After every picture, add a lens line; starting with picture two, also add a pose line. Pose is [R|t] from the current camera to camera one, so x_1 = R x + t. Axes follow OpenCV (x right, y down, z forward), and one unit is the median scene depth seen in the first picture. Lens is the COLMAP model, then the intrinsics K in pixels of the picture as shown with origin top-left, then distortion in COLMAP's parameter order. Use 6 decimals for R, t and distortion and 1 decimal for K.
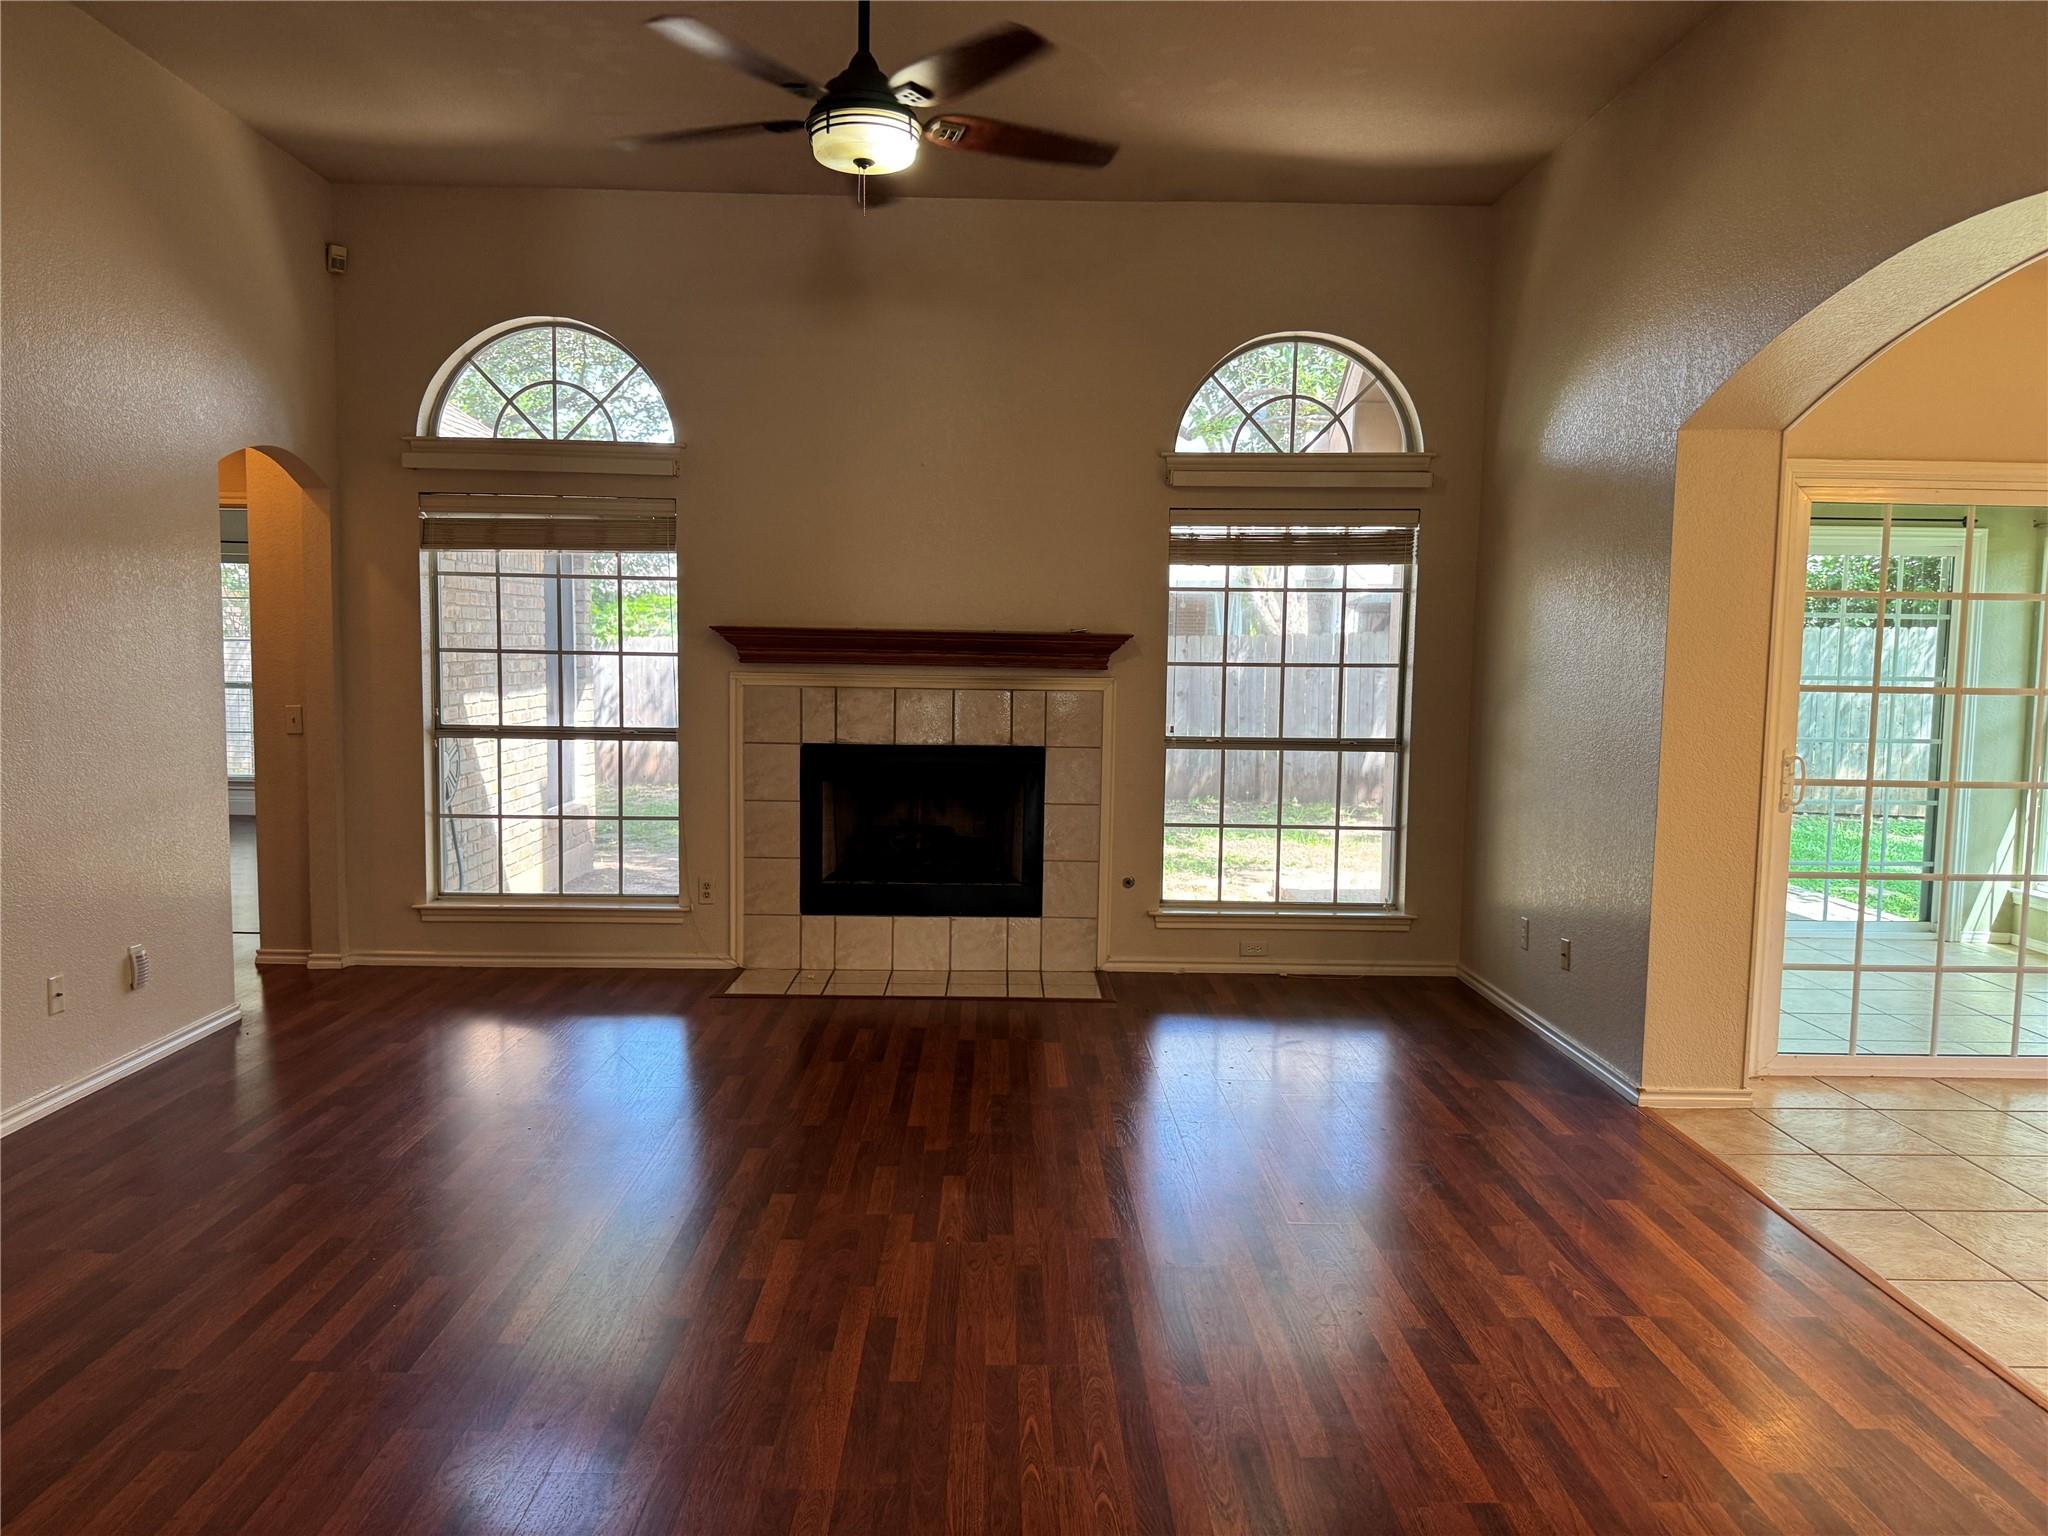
lens RADIAL K [[1426.8, 0, 1024.0], [0, 1426.8, 768.0], [0, 0, 1]] dist [-0.005874, -0.003713]
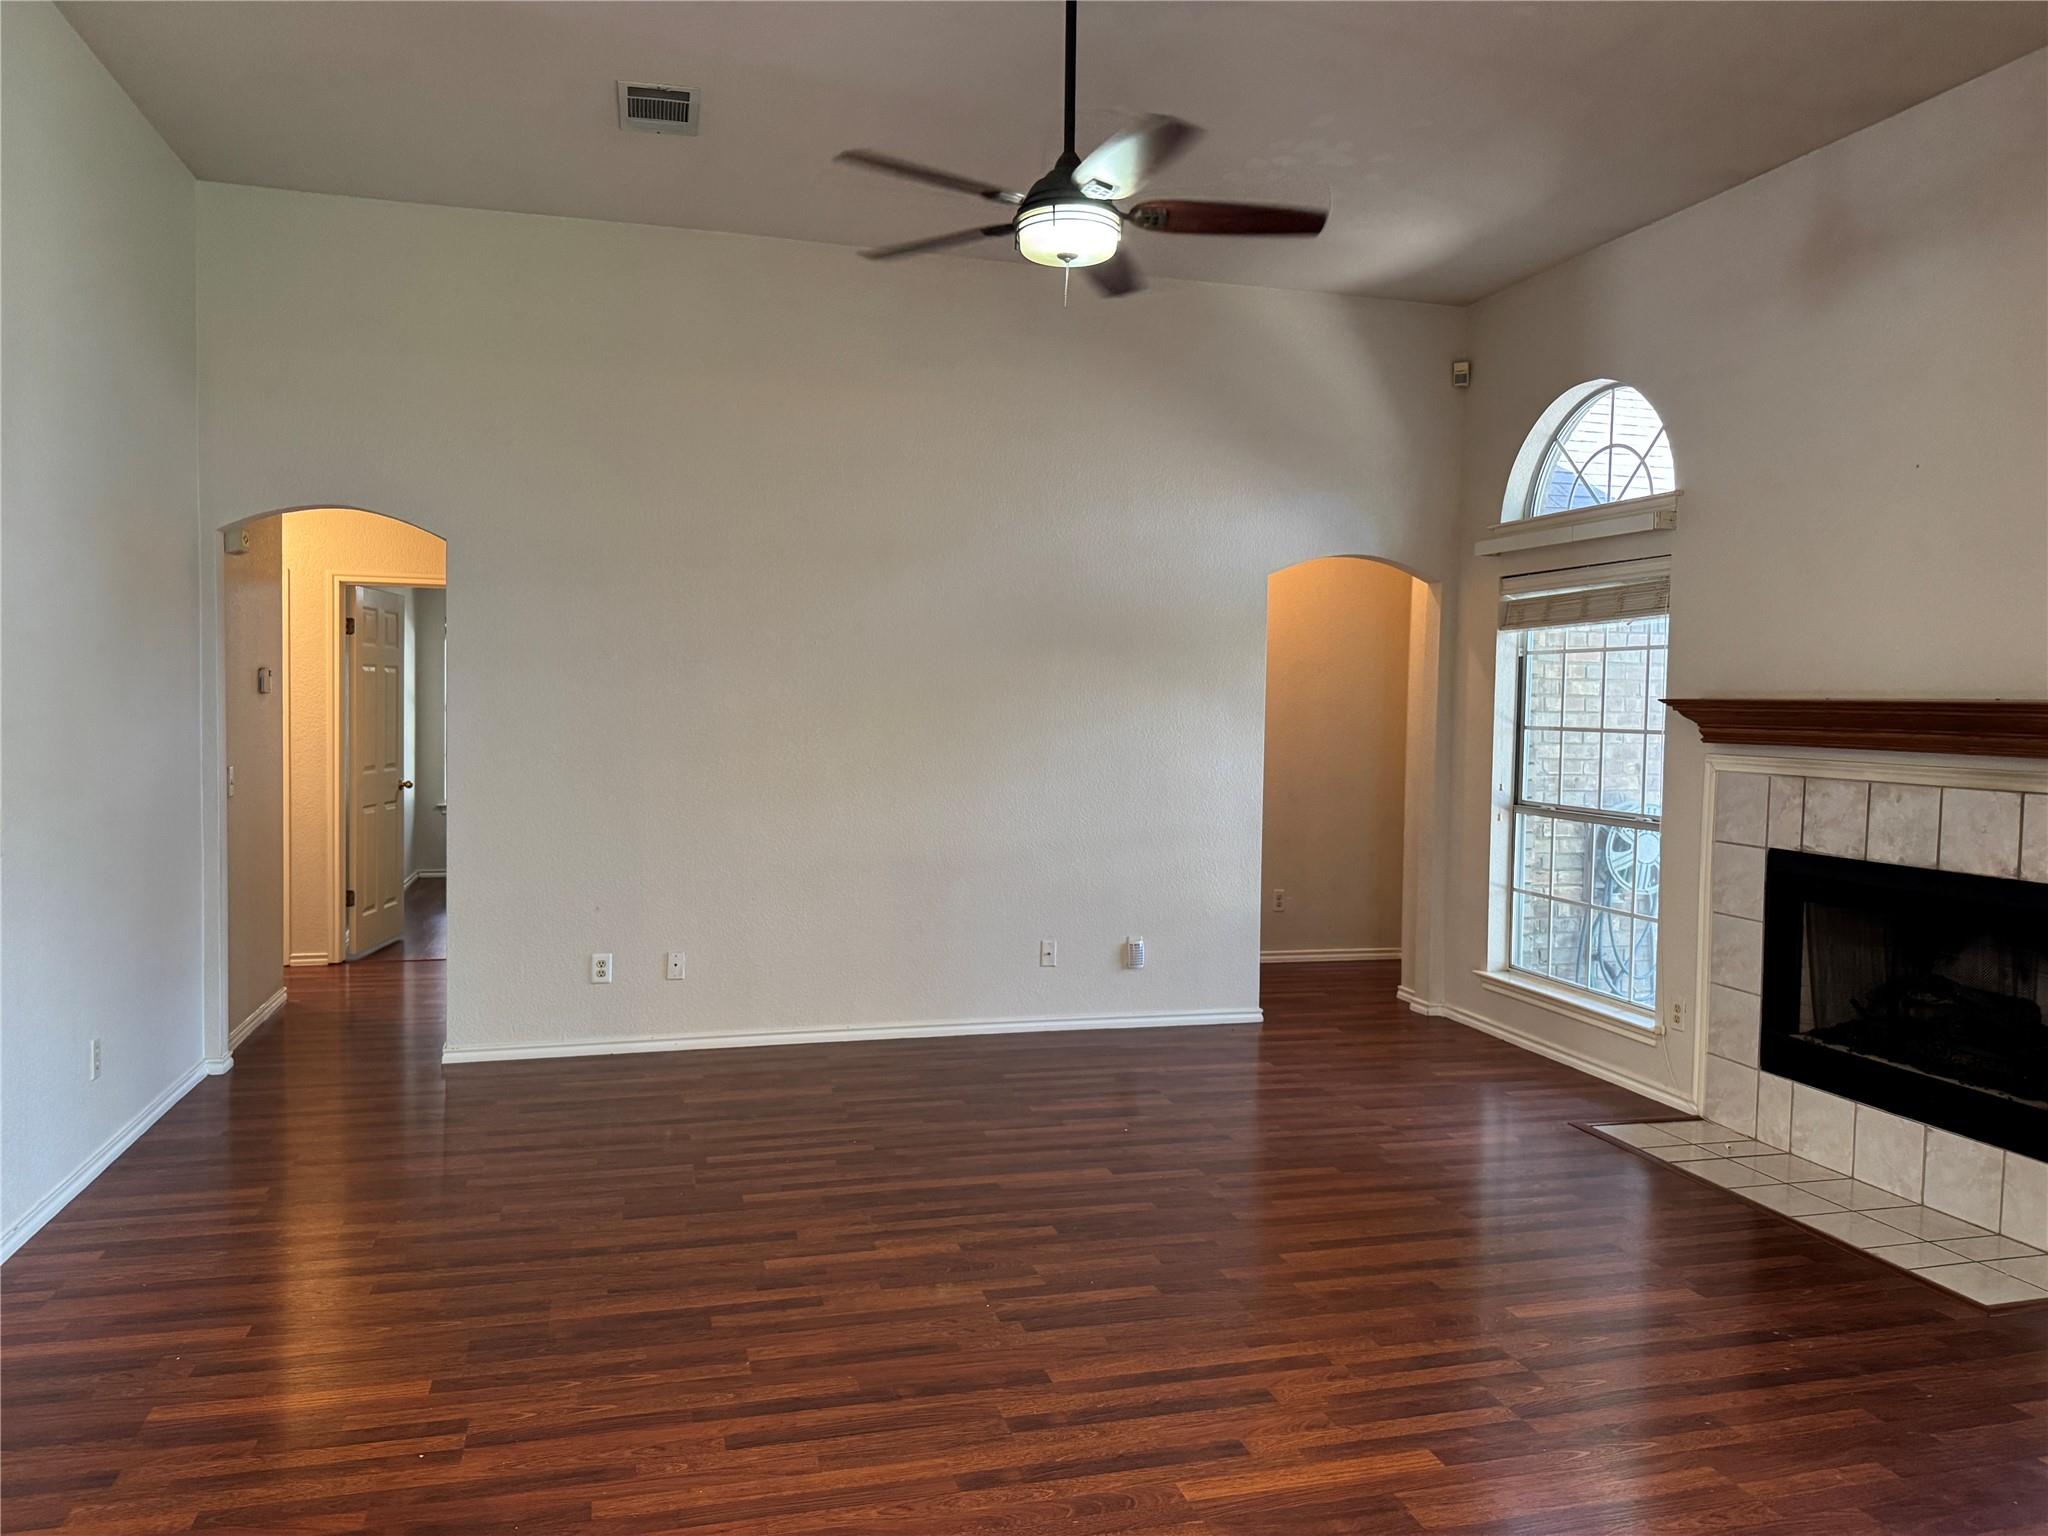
lens RADIAL K [[1426.8, 0, 1024.0], [0, 1426.8, 768.0], [0, 0, 1]] dist [-0.005874, -0.003713]
pose [[0.237698, 0.029095, -0.970903, 0.501981], [-0.098508, 0.995120, 0.005703, -0.025287], [0.966331, 0.094286, 0.239404, 0.420341]]
